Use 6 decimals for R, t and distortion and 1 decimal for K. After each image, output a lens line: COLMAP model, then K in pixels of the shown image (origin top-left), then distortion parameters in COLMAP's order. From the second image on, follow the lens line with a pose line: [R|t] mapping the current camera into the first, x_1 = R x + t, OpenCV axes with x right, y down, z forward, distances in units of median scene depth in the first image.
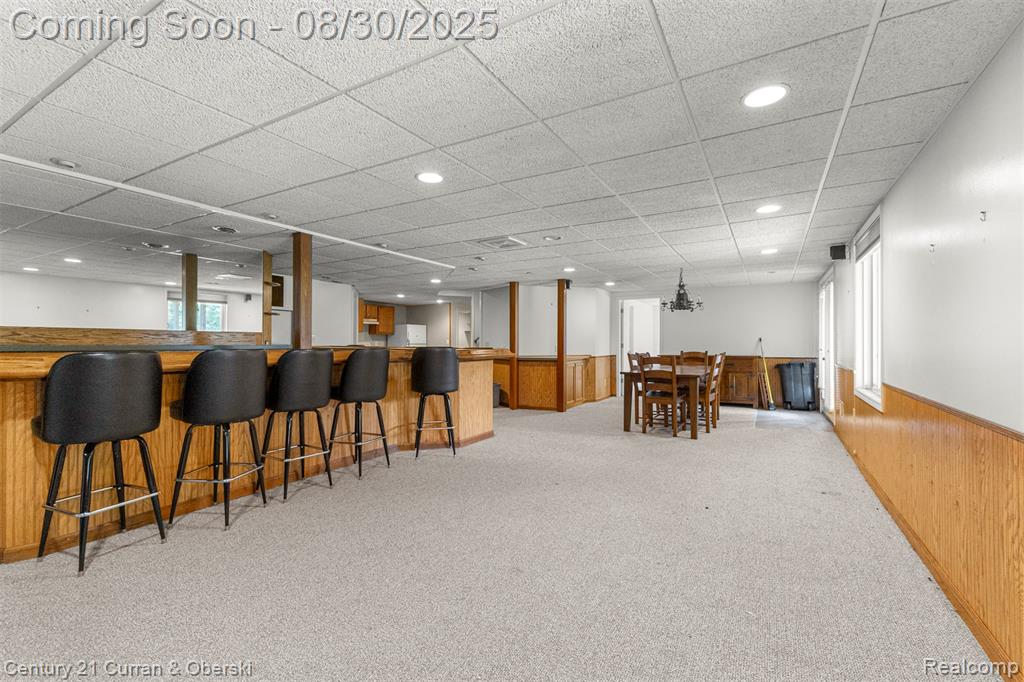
lens RADIAL K [[446.7, 0, 513.4], [0, 446.7, 338.0], [0, 0, 1]] dist [0.002600, 0.000162]
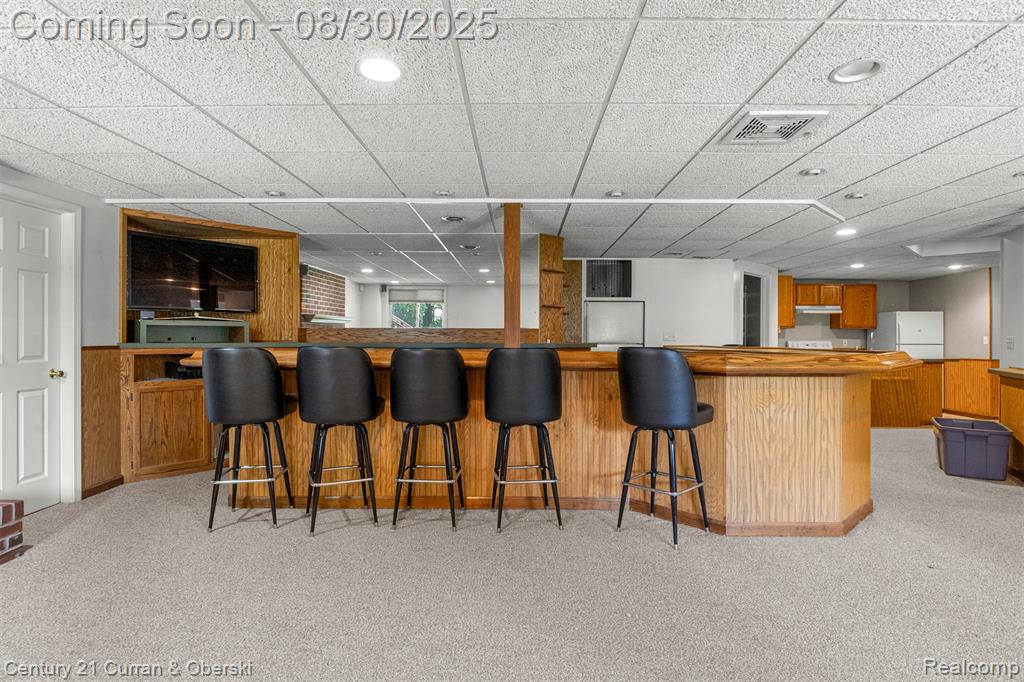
lens RADIAL K [[527.8, 0, 513.7], [0, 527.8, 338.6], [0, 0, 1]] dist [-0.006252, -0.000640]
pose [[0.489281, -0.001904, -0.872124, 0.353338], [0.006067, 0.999981, 0.001221, 0.006290], [0.872105, -0.005889, 0.489283, 0.534697]]
